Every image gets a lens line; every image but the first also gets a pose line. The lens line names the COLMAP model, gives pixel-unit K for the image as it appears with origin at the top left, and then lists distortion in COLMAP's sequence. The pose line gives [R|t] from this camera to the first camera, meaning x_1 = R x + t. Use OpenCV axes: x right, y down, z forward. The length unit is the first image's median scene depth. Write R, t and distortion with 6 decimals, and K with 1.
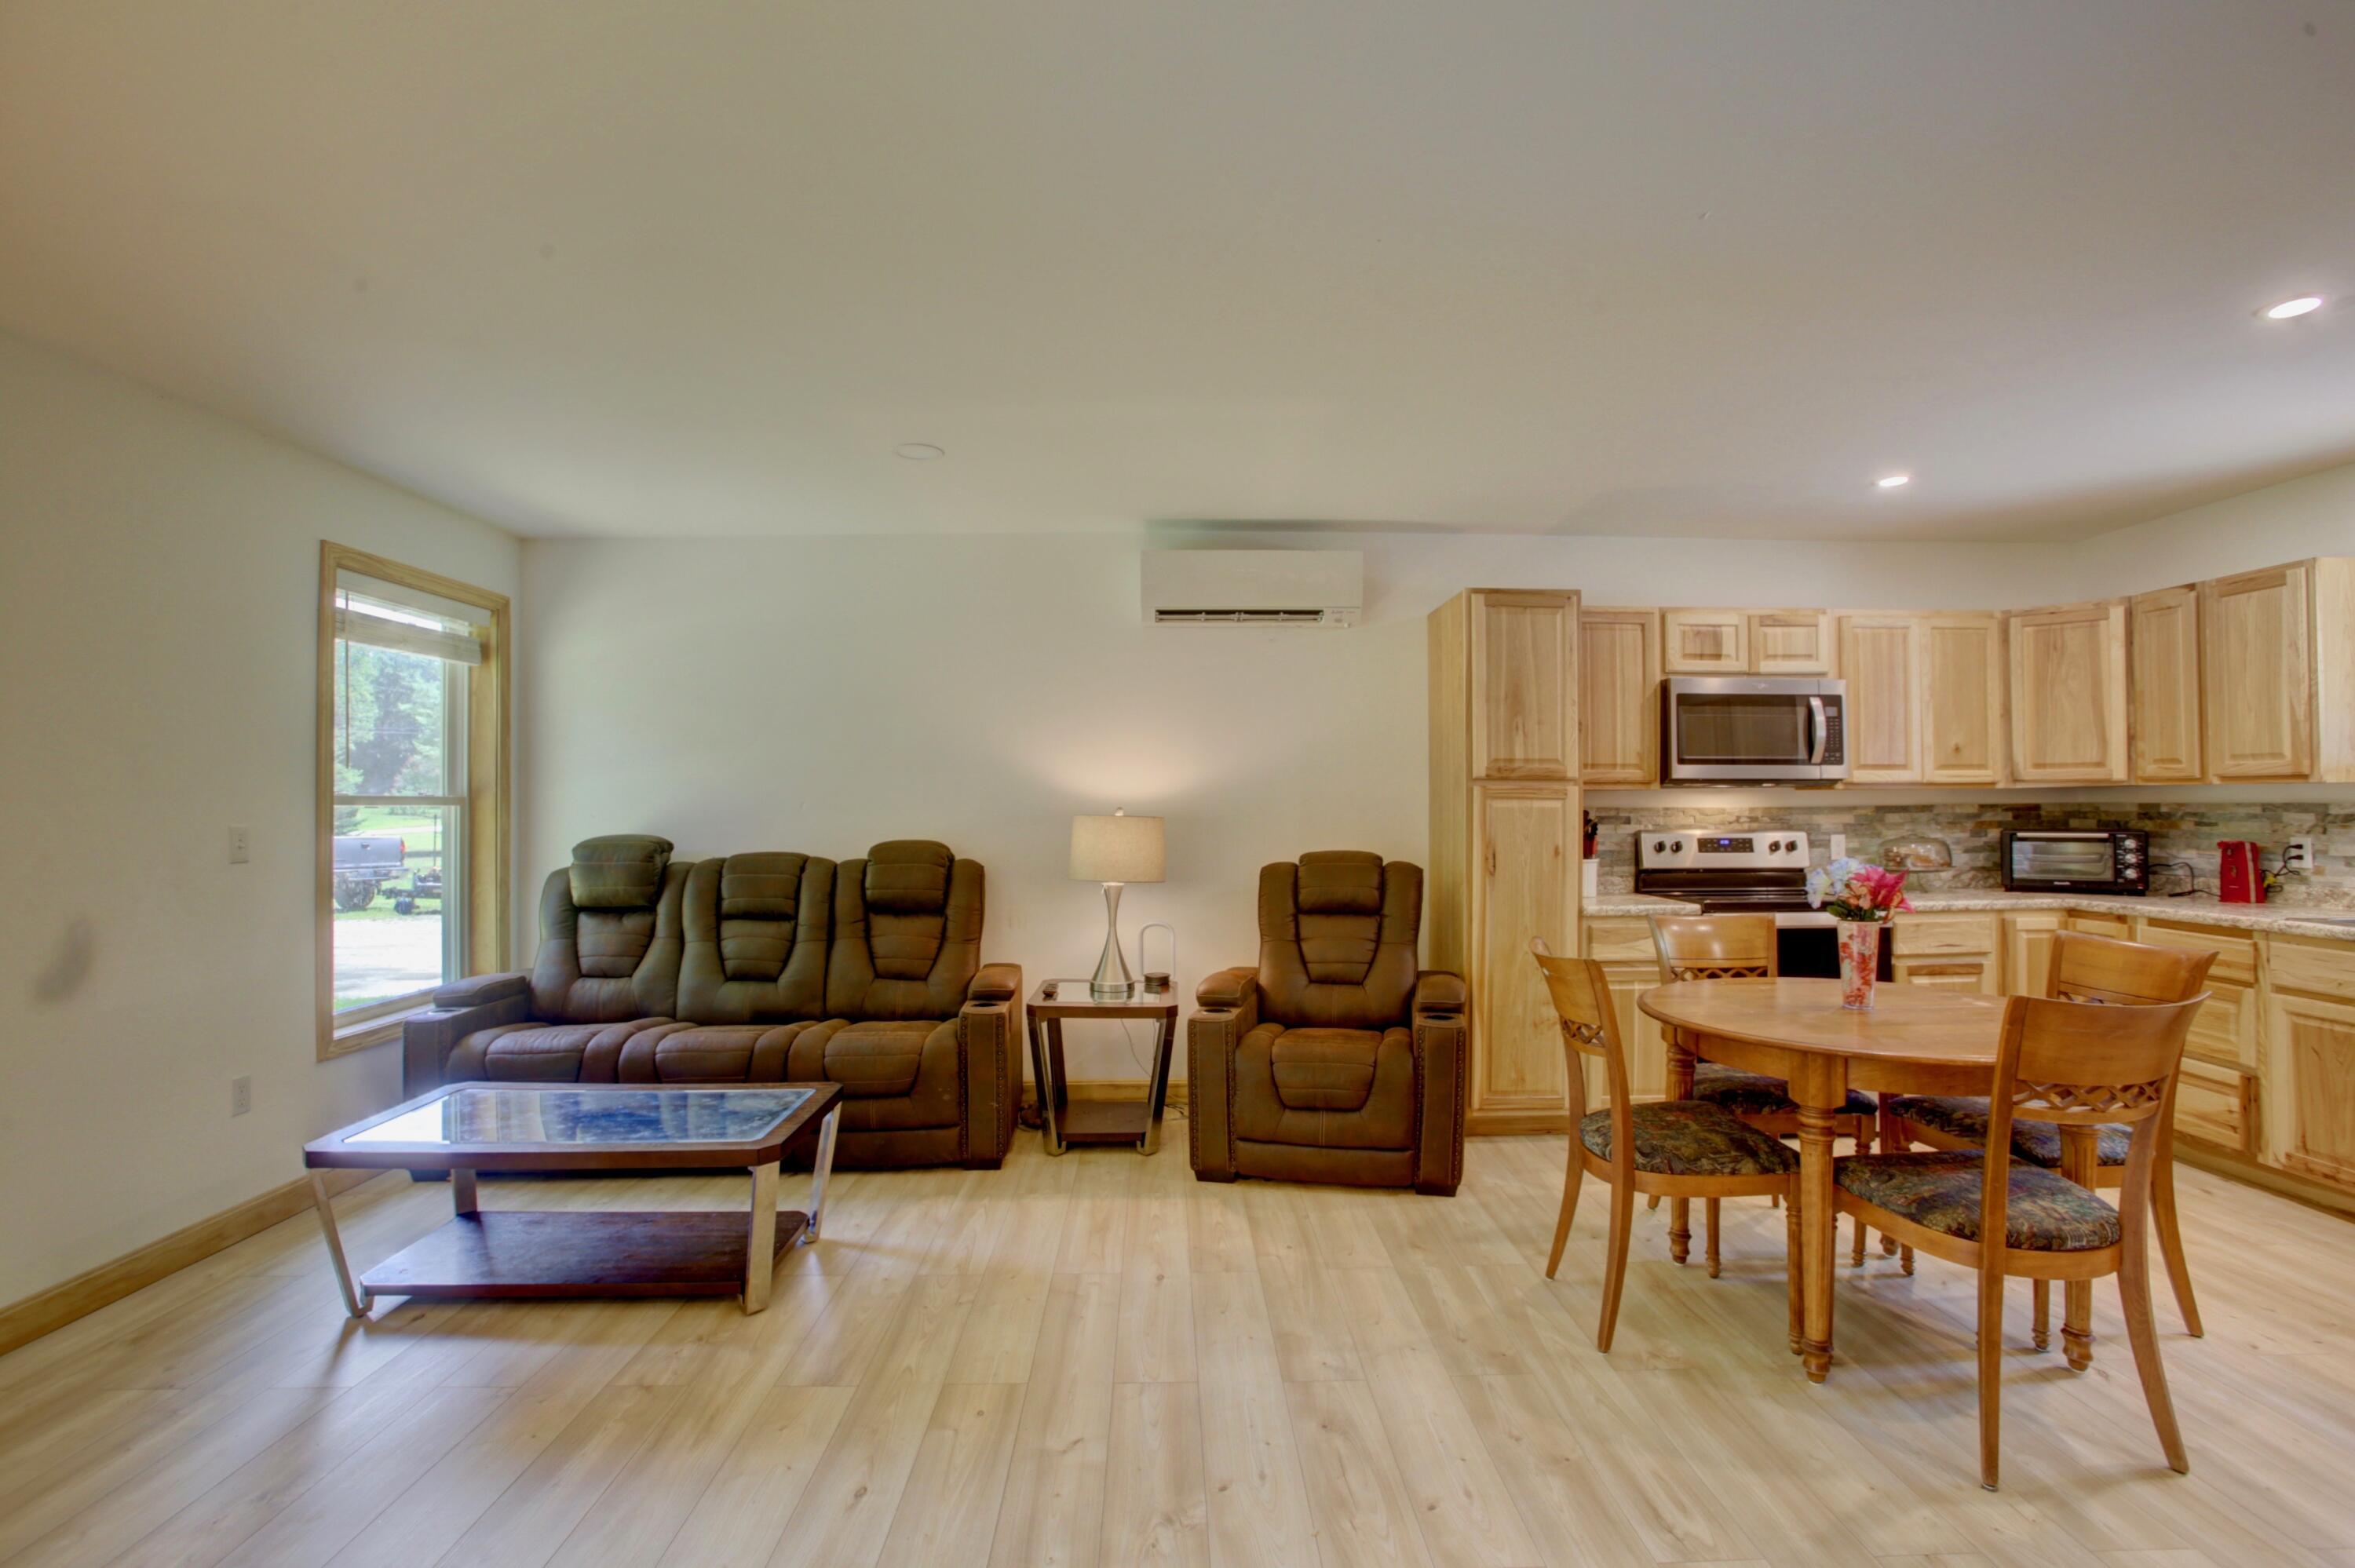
lens RADIAL K [[1072.5, 0, 1177.5], [0, 1072.5, 784.0], [0, 0, 1]] dist [-0.077839, 0.041455]
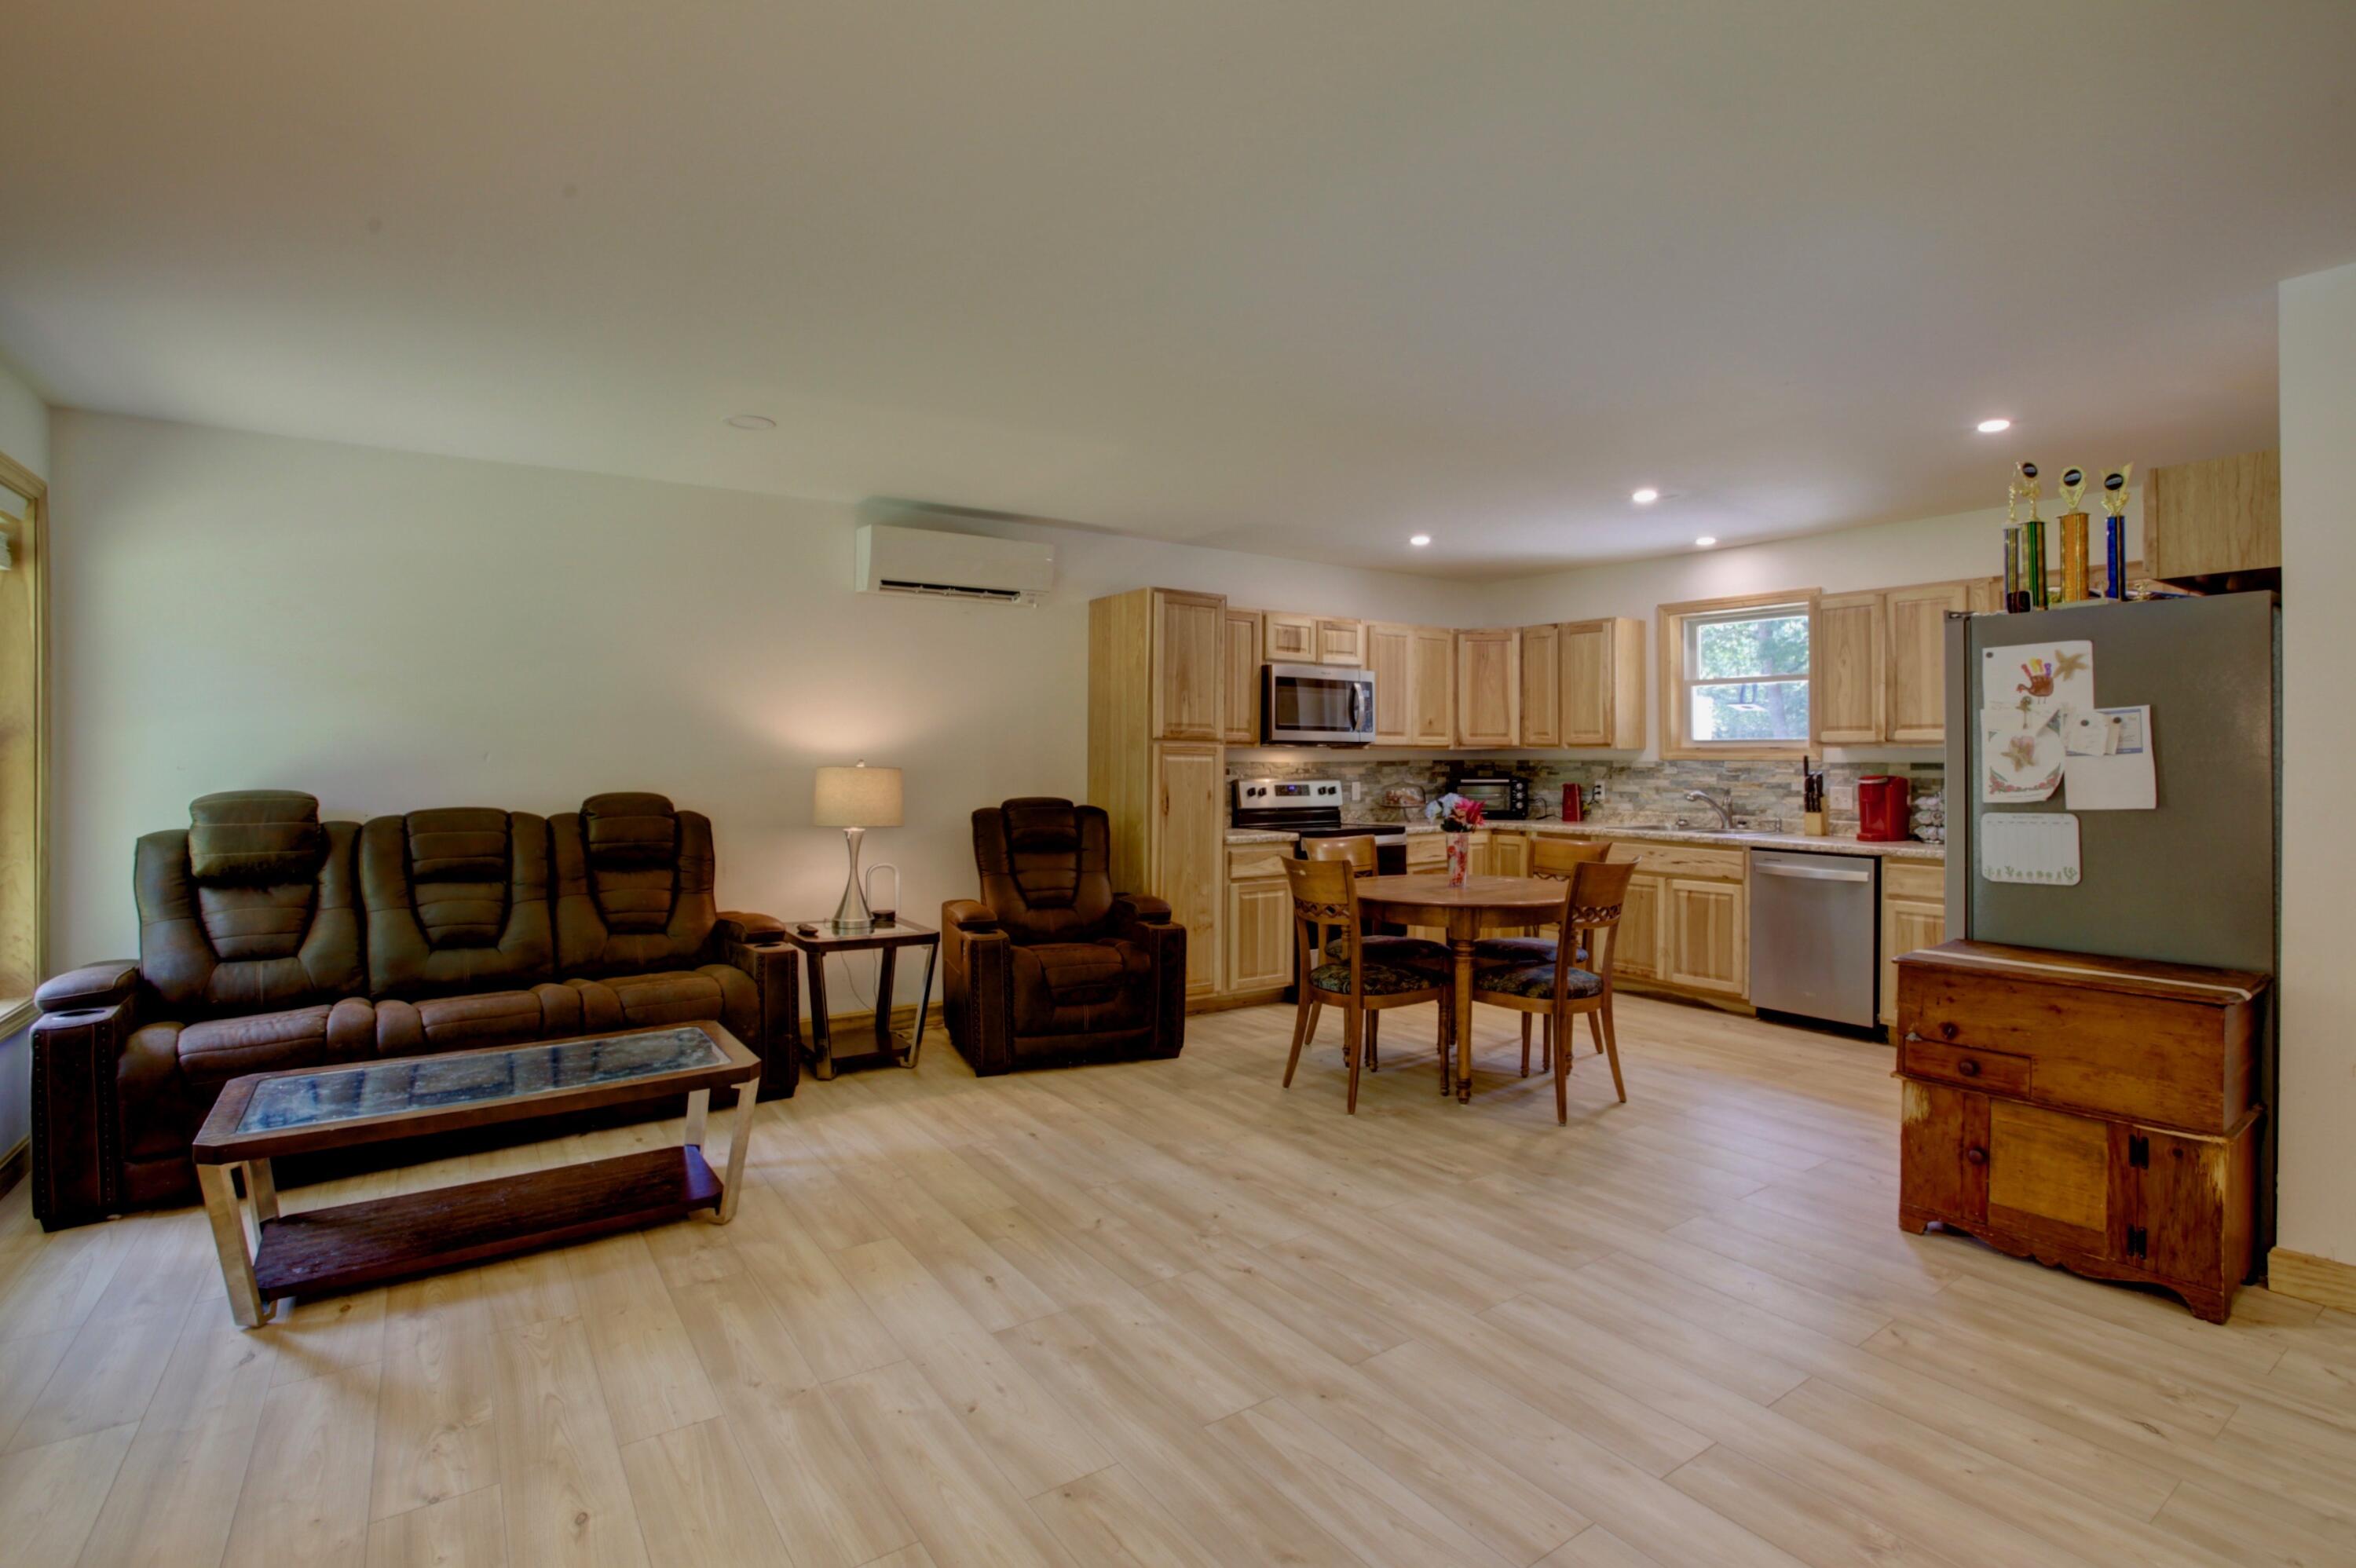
lens RADIAL K [[1135.2, 0, 1180.7], [0, 1135.2, 752.8], [0, 0, 1]] dist [-0.025760, 0.000366]
pose [[0.841698, 0.007593, 0.539895, -0.404286], [-0.015470, 0.999830, 0.010056, -0.001670], [-0.539727, -0.016816, 0.841672, -0.148620]]
